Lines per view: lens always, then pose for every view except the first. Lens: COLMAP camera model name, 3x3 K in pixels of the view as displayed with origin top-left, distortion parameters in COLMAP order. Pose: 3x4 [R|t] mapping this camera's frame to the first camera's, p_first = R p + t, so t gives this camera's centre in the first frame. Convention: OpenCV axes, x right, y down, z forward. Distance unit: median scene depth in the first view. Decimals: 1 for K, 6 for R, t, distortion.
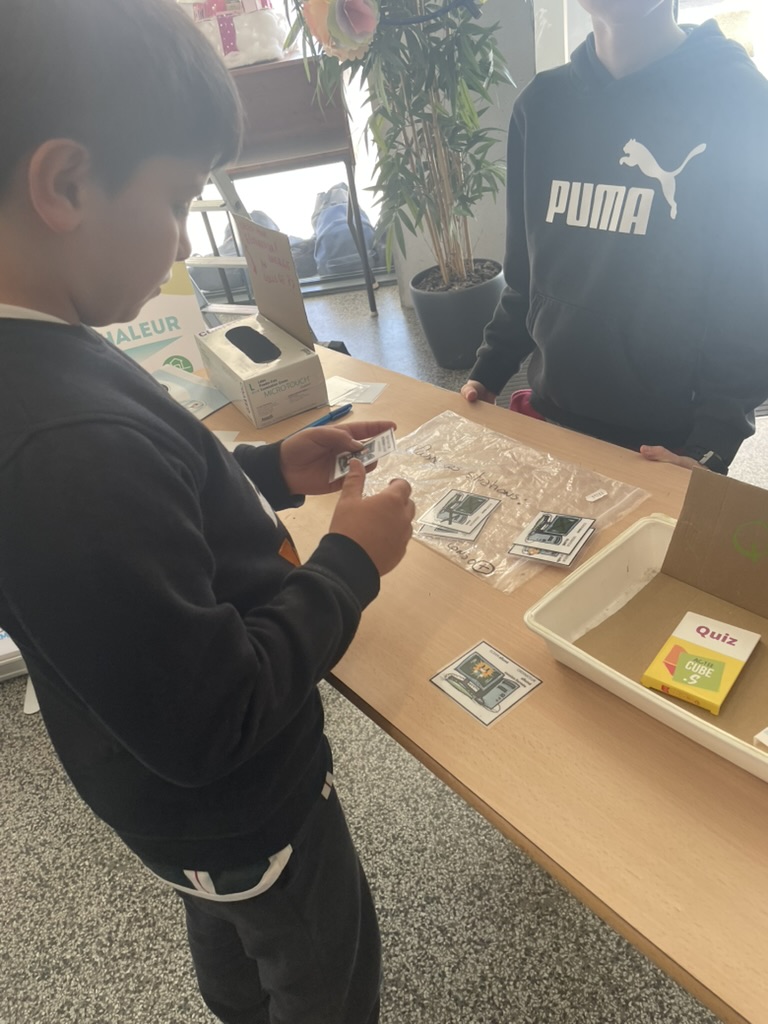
lens RADIAL K [[771.9, 0, 384.0], [0, 771.9, 512.0], [0, 0, 1]] dist [0.083681, -0.113097]
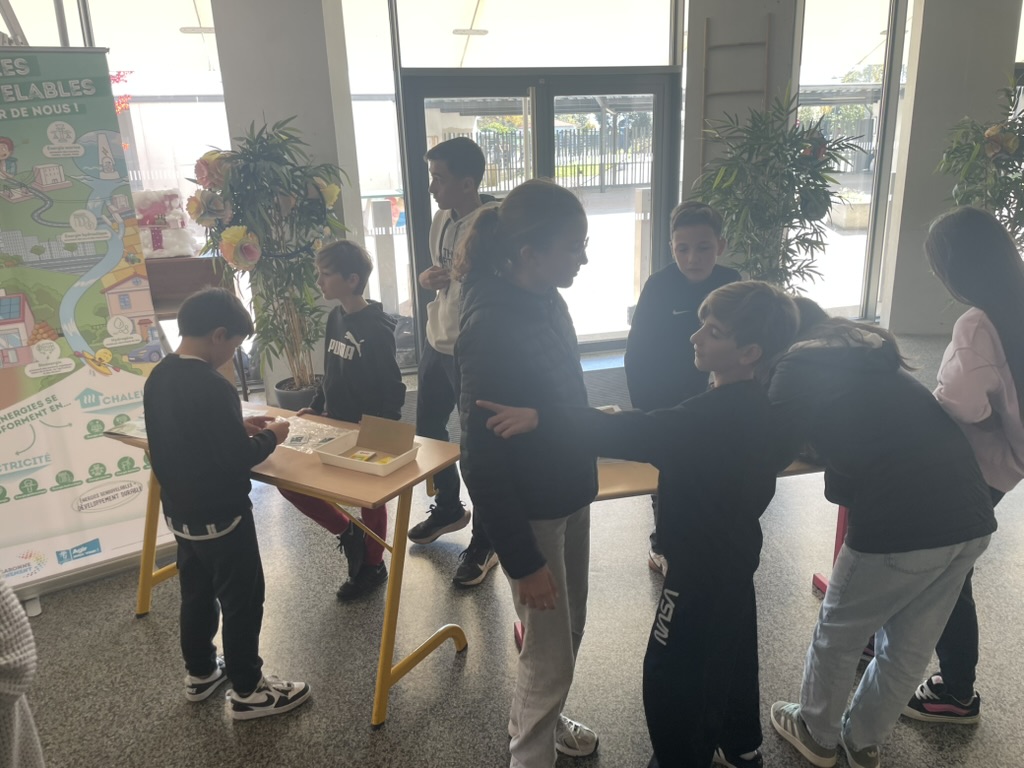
lens RADIAL K [[771.9, 0, 512.0], [0, 771.9, 384.0], [0, 0, 1]] dist [0.083681, -0.113097]
pose [[0.943651, 0.030902, 0.329496, -0.037214], [0.076955, 0.947850, -0.309288, 0.268313], [-0.321870, 0.317216, 0.892062, -0.679402]]
